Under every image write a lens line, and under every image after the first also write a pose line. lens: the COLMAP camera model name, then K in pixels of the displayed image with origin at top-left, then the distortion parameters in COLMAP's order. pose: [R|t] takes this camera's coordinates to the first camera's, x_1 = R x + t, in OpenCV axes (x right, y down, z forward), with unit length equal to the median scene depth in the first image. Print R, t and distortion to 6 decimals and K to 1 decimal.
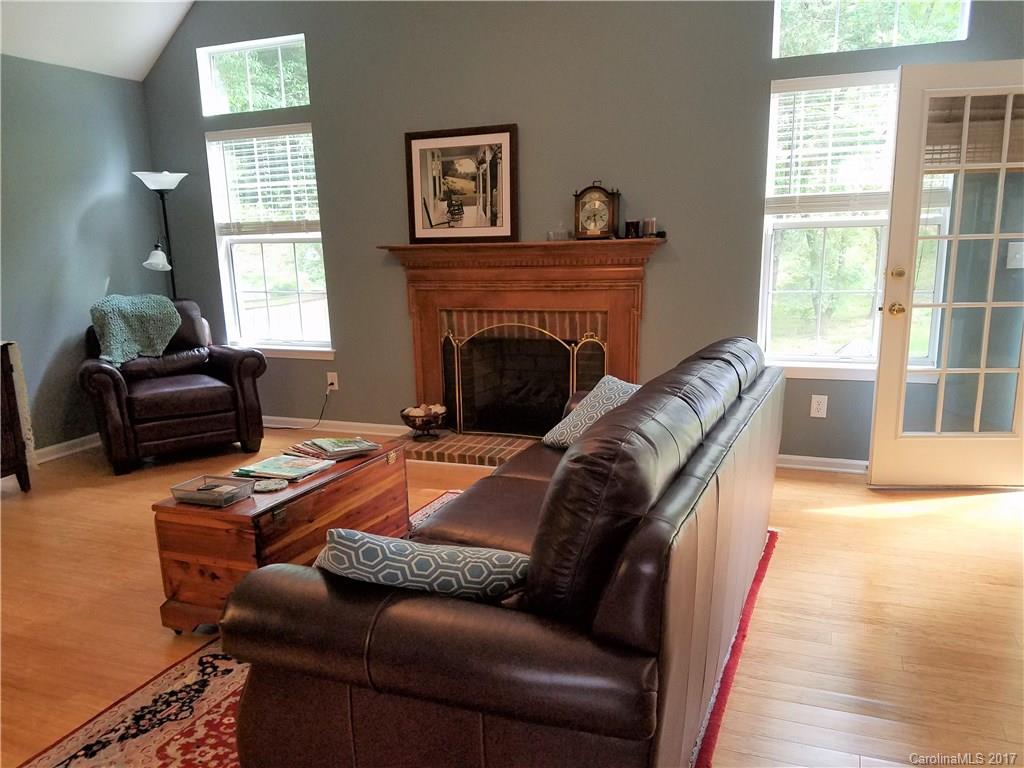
lens RADIAL K [[802.1, 0, 511.7], [0, 802.1, 425.4], [0, 0, 1]] dist [0.175191, -0.284902]
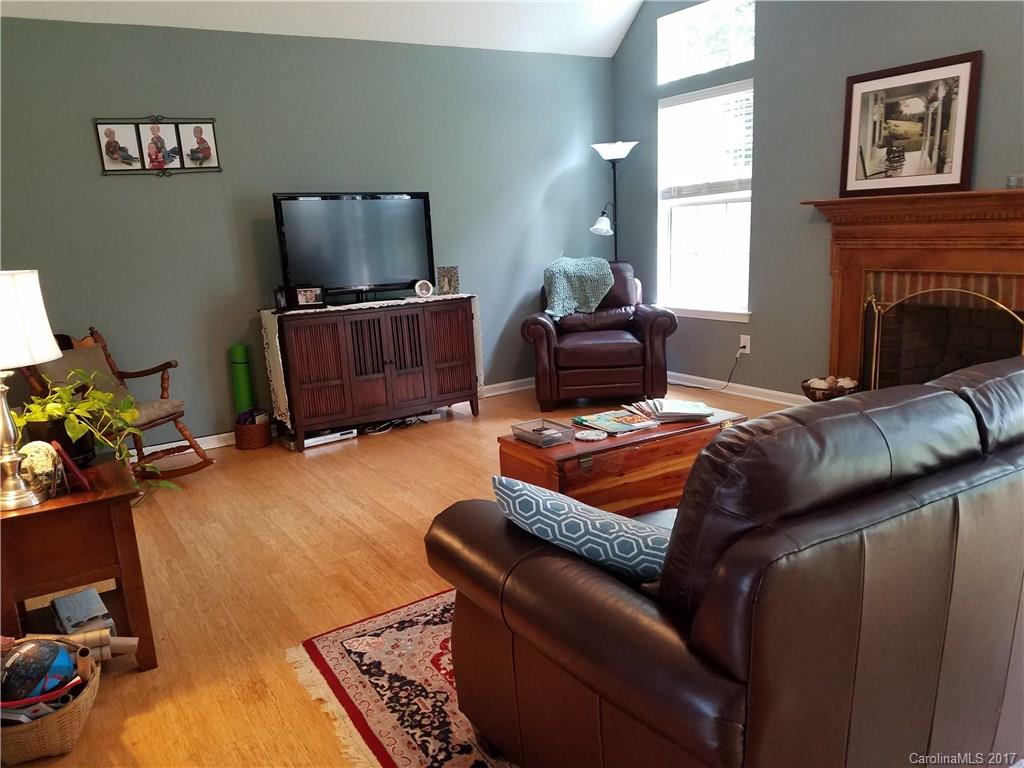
lens RADIAL K [[792.3, 0, 515.7], [0, 792.3, 401.7], [0, 0, 1]] dist [0.216196, -0.379914]
pose [[0.797938, 0.113496, -0.591958, 0.153851], [-0.101321, 0.993393, 0.053886, -0.011083], [0.594163, 0.016980, 0.804166, 0.060111]]
